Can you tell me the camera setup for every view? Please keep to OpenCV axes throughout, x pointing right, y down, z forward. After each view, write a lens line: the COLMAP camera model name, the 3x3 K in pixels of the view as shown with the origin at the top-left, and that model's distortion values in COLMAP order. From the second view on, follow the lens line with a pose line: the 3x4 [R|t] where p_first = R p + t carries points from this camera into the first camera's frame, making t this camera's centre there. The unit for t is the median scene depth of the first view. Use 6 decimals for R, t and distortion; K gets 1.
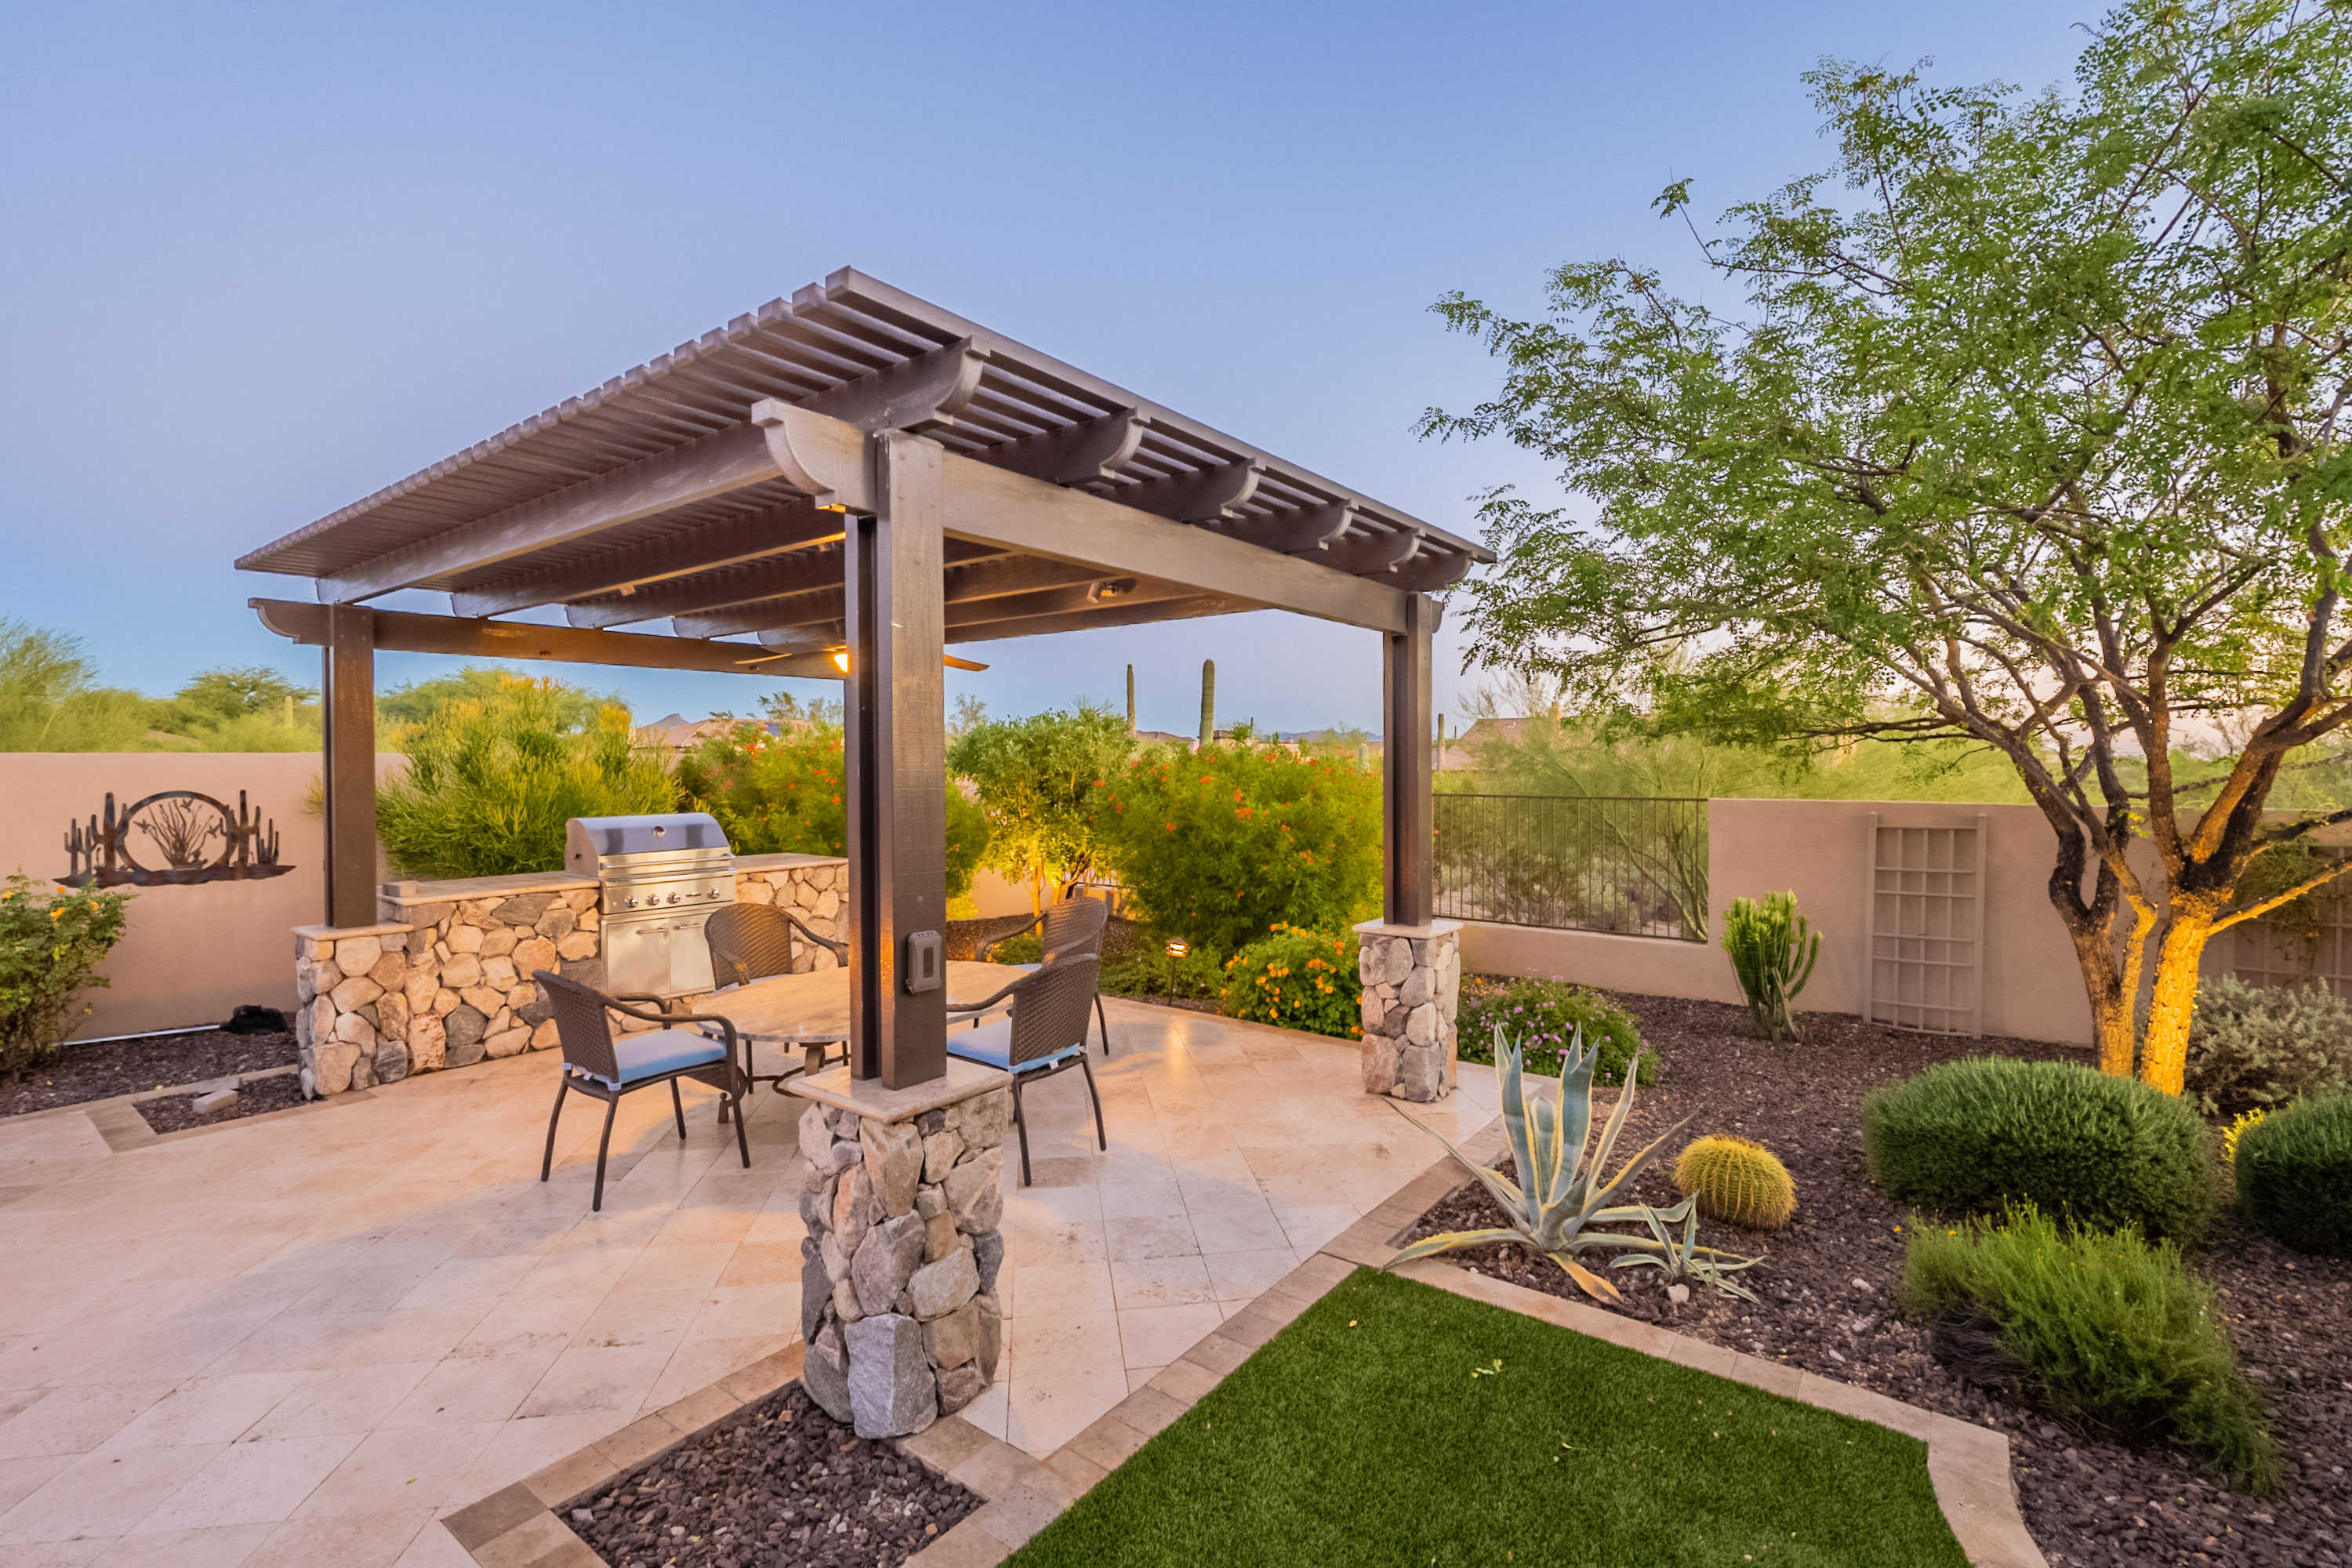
lens RADIAL K [[1045.6, 0, 1172.6], [0, 1045.6, 779.8], [0, 0, 1]] dist [0.001200, 0.000160]
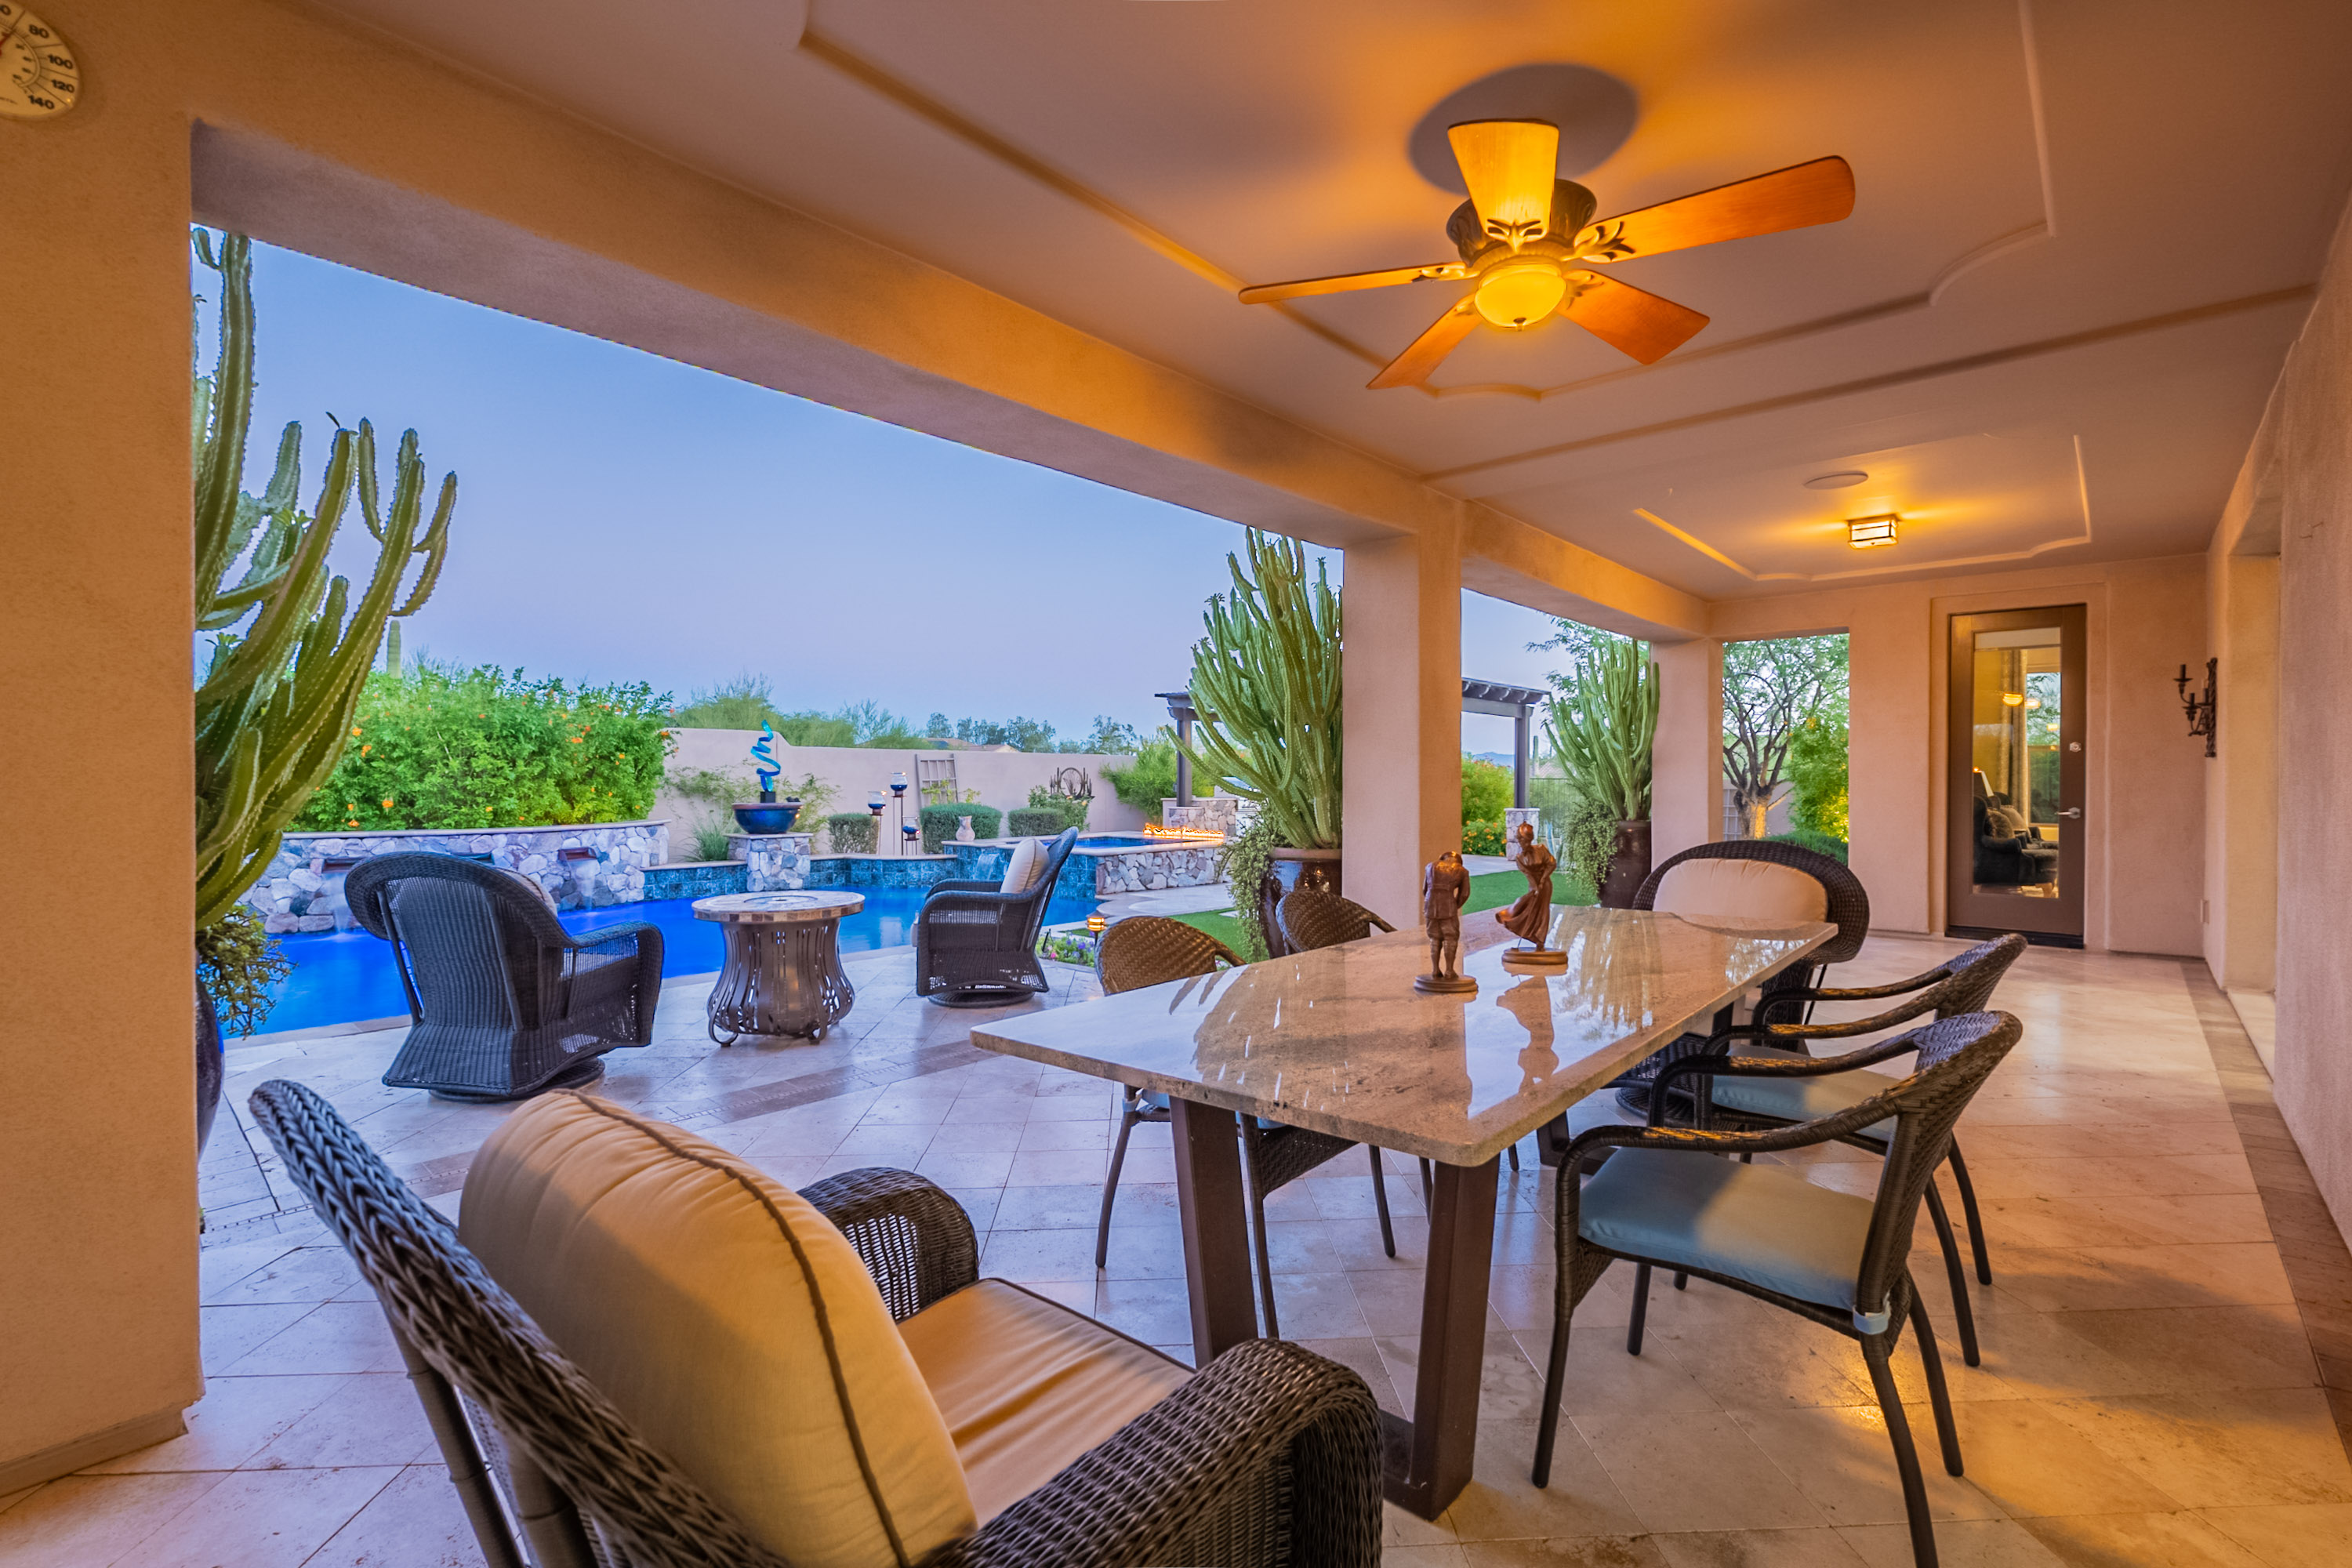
lens RADIAL K [[1045.6, 0, 1178.1], [0, 1045.6, 782.9], [0, 0, 1]] dist [0.001200, 0.000160]
pose [[0.996875, 0.007031, -0.078685, -0.516610], [-0.008212, 0.999858, -0.014691, 0.105105], [0.078570, 0.015291, 0.996791, -2.050393]]
